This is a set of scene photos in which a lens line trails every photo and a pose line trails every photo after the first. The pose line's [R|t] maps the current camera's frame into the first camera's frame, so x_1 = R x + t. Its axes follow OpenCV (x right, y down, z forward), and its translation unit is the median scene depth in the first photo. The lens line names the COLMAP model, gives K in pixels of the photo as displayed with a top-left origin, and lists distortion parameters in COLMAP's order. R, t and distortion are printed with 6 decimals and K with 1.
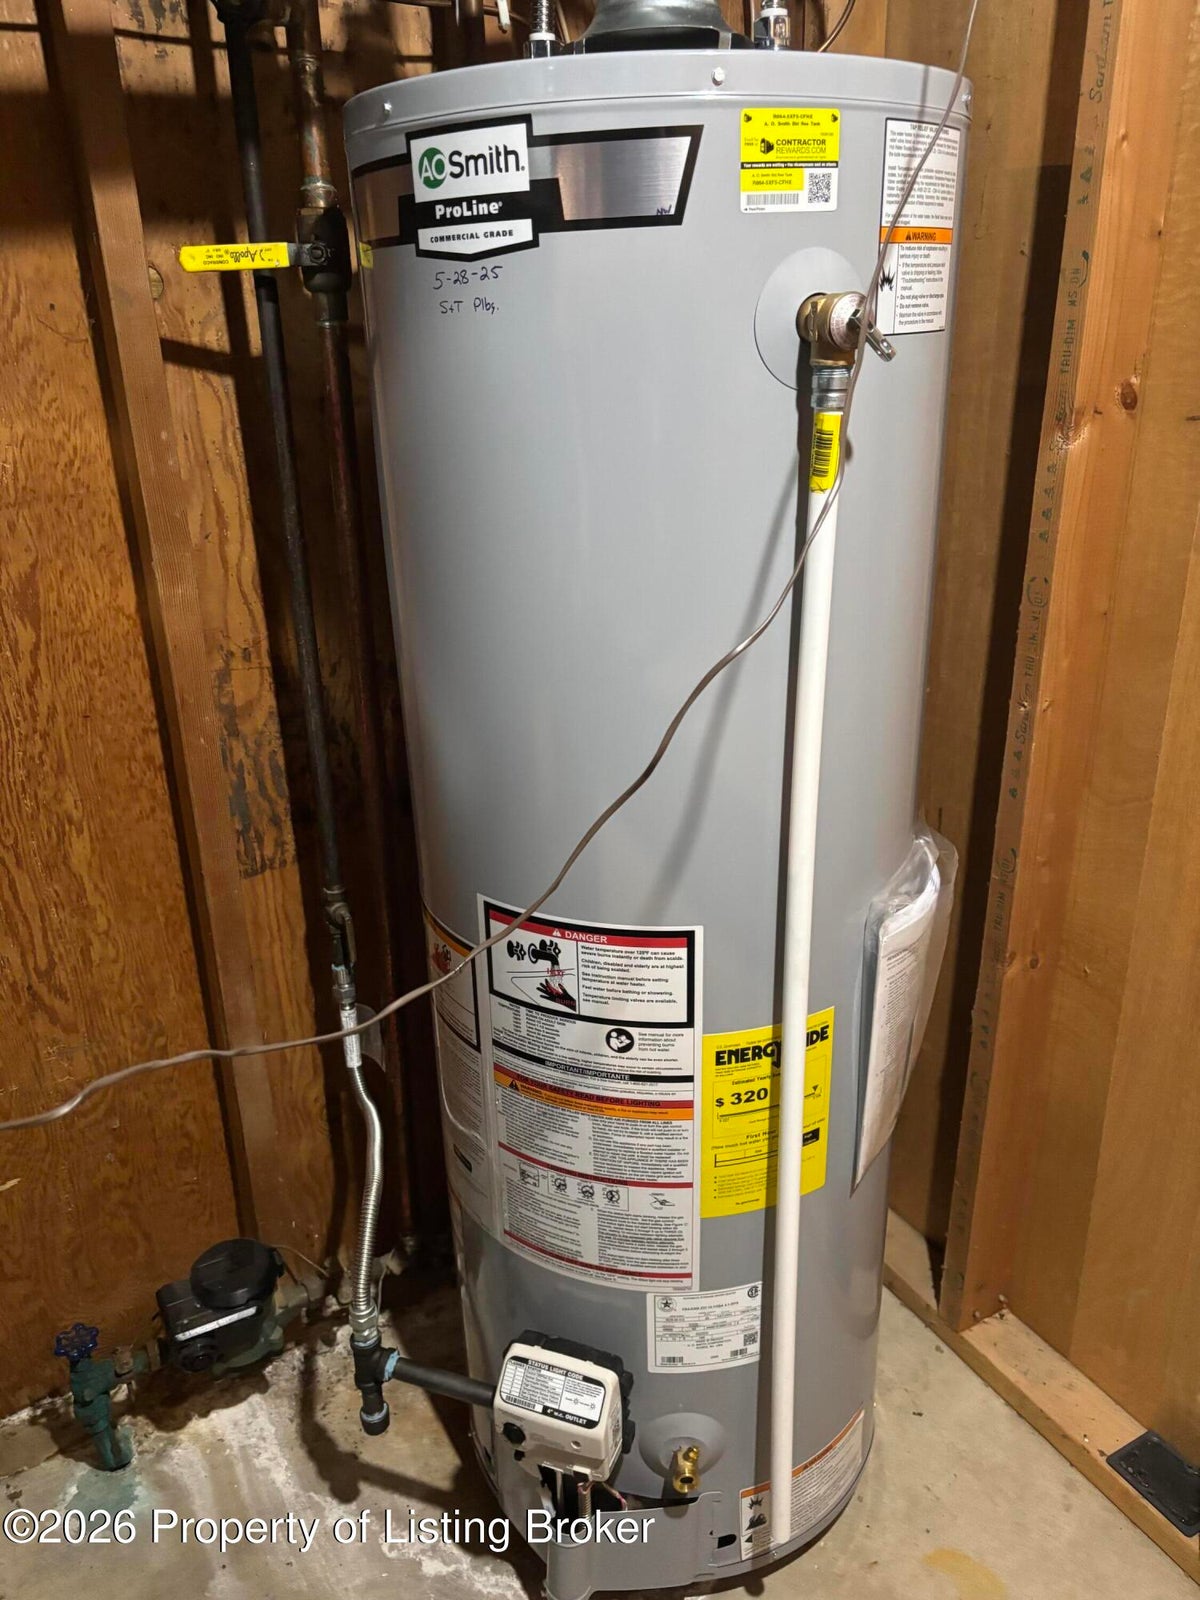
lens RADIAL K [[1226.9, 0, 600.0], [0, 1226.9, 800.0], [0, 0, 1]] dist [0.055939, -0.064413]
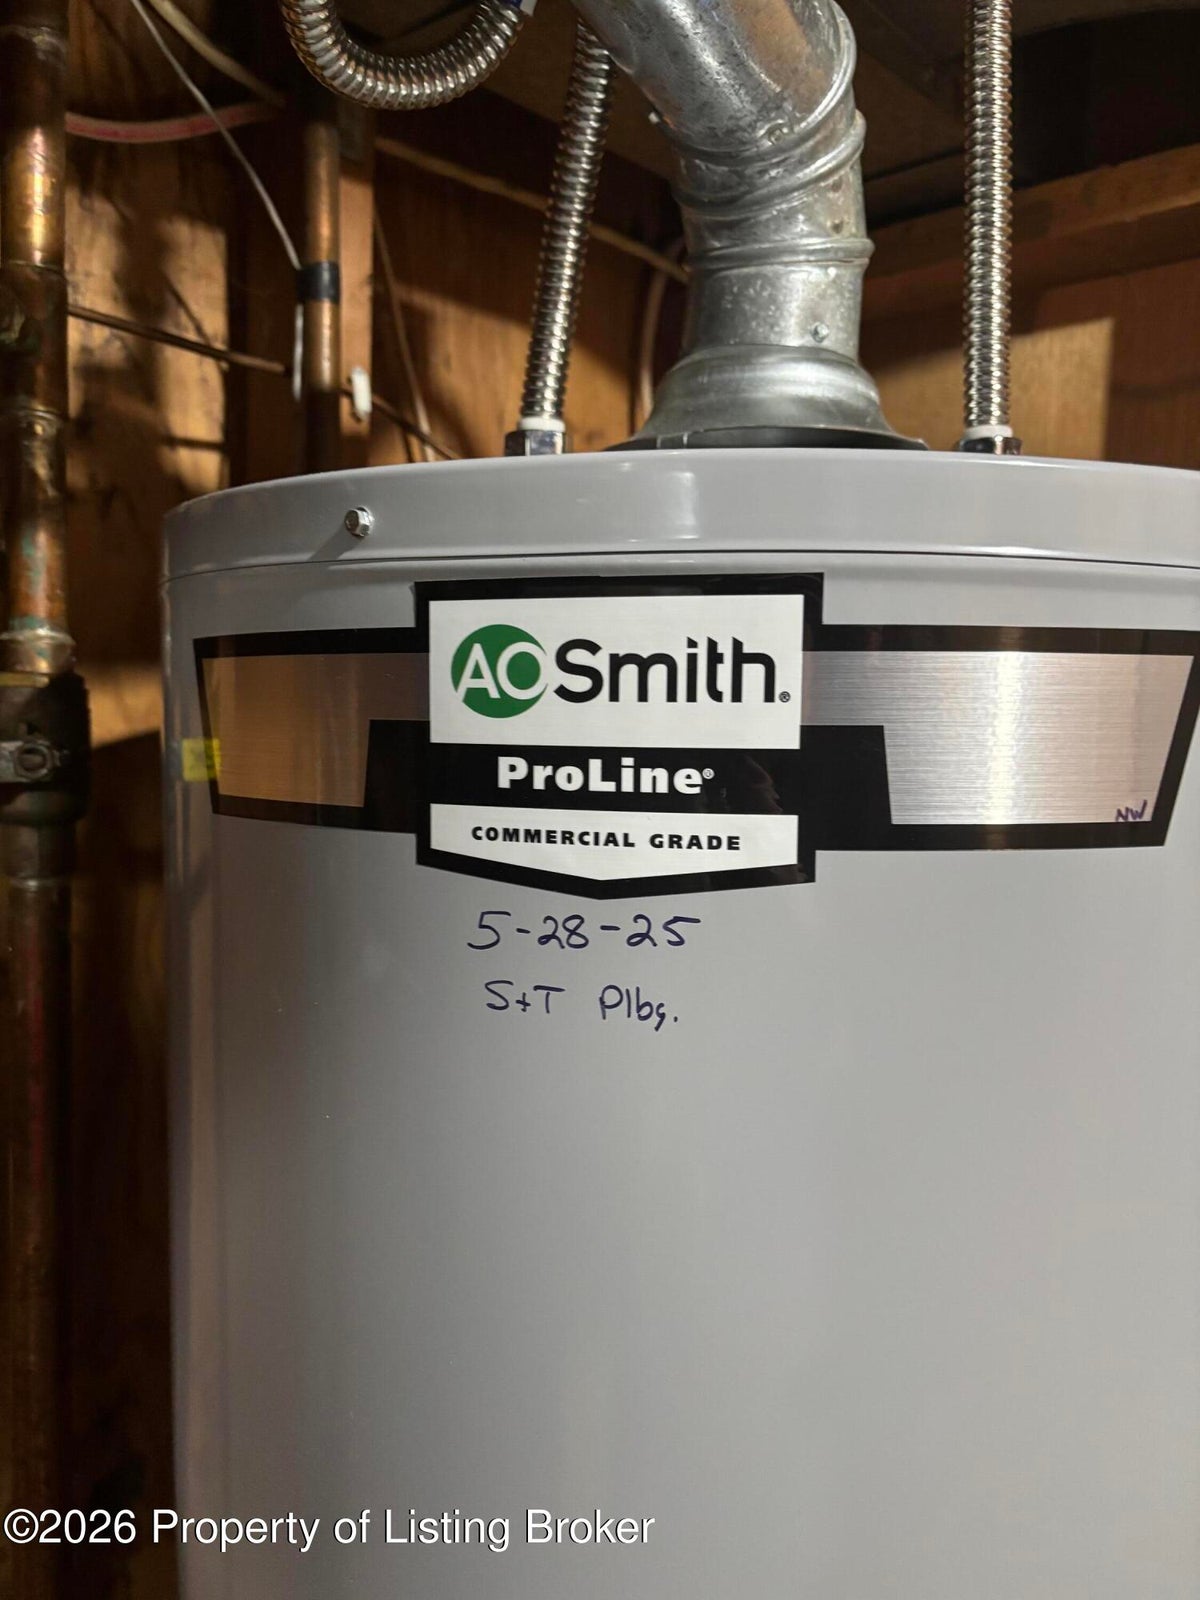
lens RADIAL K [[1226.9, 0, 600.0], [0, 1226.9, 800.0], [0, 0, 1]] dist [0.055939, -0.064413]
pose [[0.947024, 0.021029, 0.320473, -0.227348], [0.074779, 0.955990, -0.283709, -0.357967], [-0.312335, 0.292644, 0.903773, 0.651157]]
